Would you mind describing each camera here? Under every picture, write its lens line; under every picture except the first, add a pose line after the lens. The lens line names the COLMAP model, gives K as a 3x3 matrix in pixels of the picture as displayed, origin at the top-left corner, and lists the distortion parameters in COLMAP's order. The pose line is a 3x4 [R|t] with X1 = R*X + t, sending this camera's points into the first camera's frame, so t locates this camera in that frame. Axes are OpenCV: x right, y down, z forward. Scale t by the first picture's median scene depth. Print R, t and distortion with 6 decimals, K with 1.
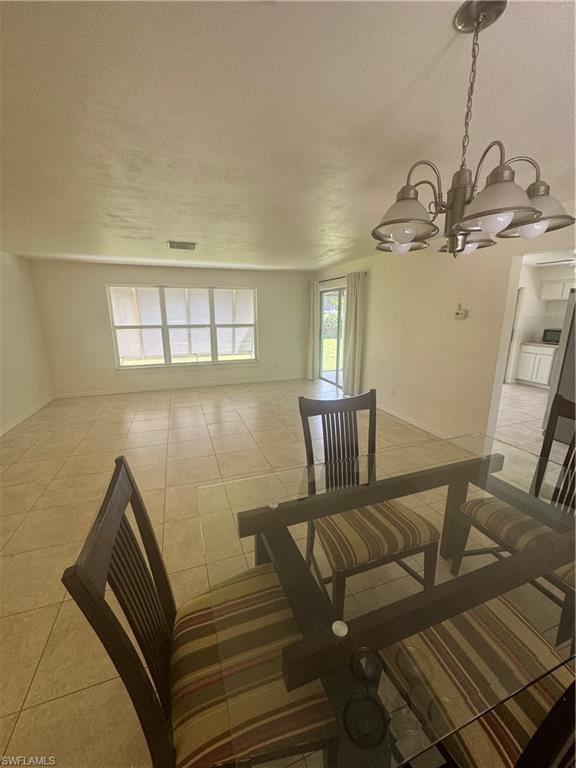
lens RADIAL K [[309.2, 0, 289.5], [0, 309.2, 388.4], [0, 0, 1]] dist [-0.002122, -0.000443]
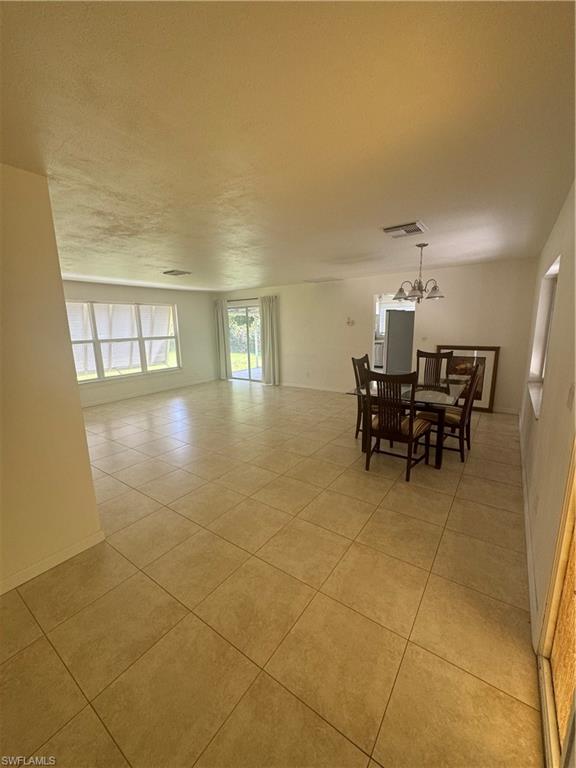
lens RADIAL K [[309.2, 0, 285.0], [0, 309.2, 383.9], [0, 0, 1]] dist [-0.002122, -0.000443]
pose [[0.830299, -0.122367, 0.543719, -0.433102], [0.152465, 0.988254, -0.010413, 0.039286], [-0.536058, 0.091544, 0.839203, -0.152926]]
